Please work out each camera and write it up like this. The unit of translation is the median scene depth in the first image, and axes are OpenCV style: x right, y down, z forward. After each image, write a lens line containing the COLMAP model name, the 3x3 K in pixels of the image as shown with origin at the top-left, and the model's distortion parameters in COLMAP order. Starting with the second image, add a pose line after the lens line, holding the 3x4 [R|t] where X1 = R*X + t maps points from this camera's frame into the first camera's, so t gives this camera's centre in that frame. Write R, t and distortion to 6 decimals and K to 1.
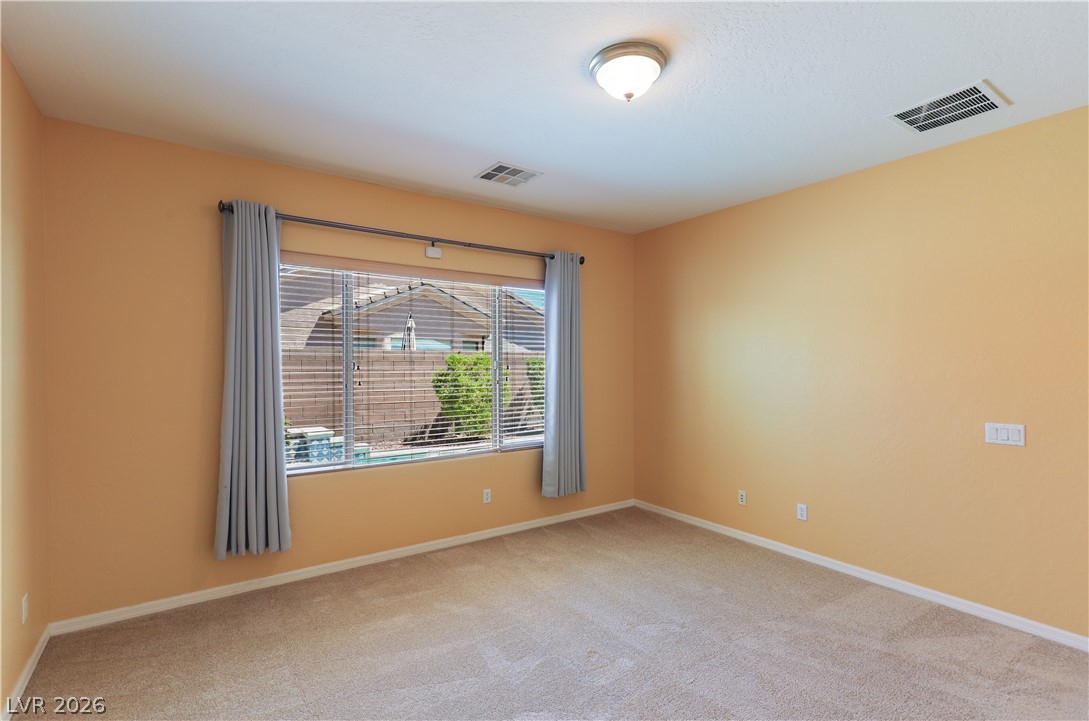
lens RADIAL K [[488.3, 0, 541.8], [0, 488.3, 368.4], [0, 0, 1]] dist [-0.003150, -0.000020]
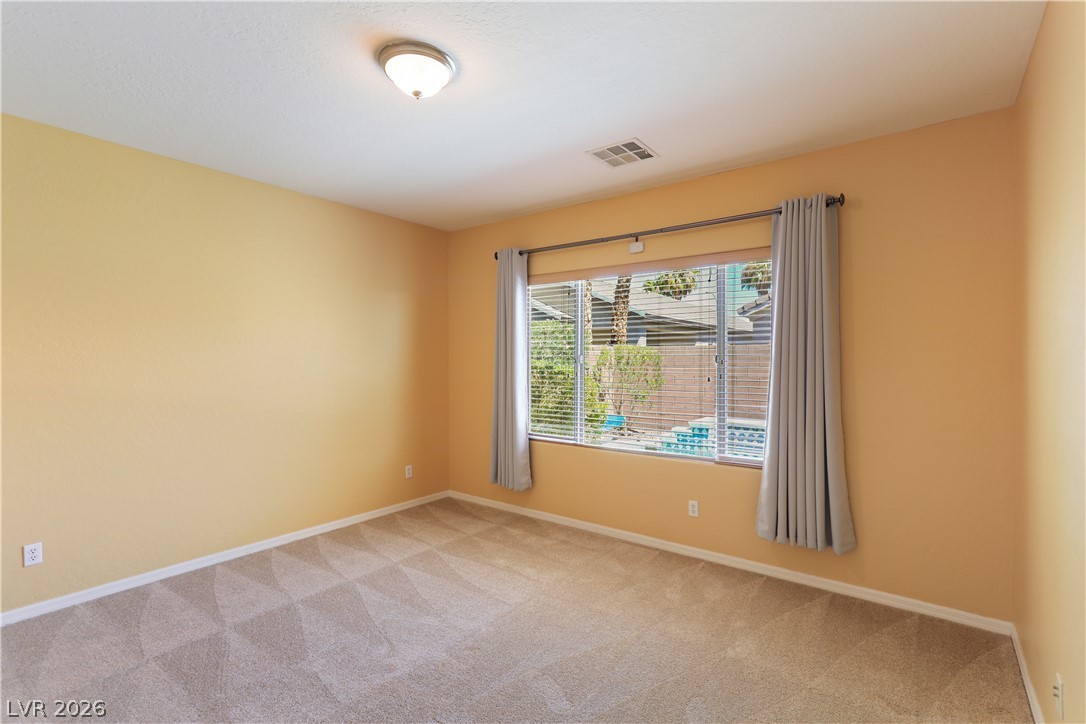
lens RADIAL K [[510.7, 0, 546.3], [0, 510.7, 360.4], [0, 0, 1]] dist [0.012858, 0.000900]
pose [[0.322083, 0.006198, -0.946691, 0.717680], [-0.010539, 0.999940, 0.002961, -0.005167], [0.946653, 0.009023, 0.322129, 0.483198]]
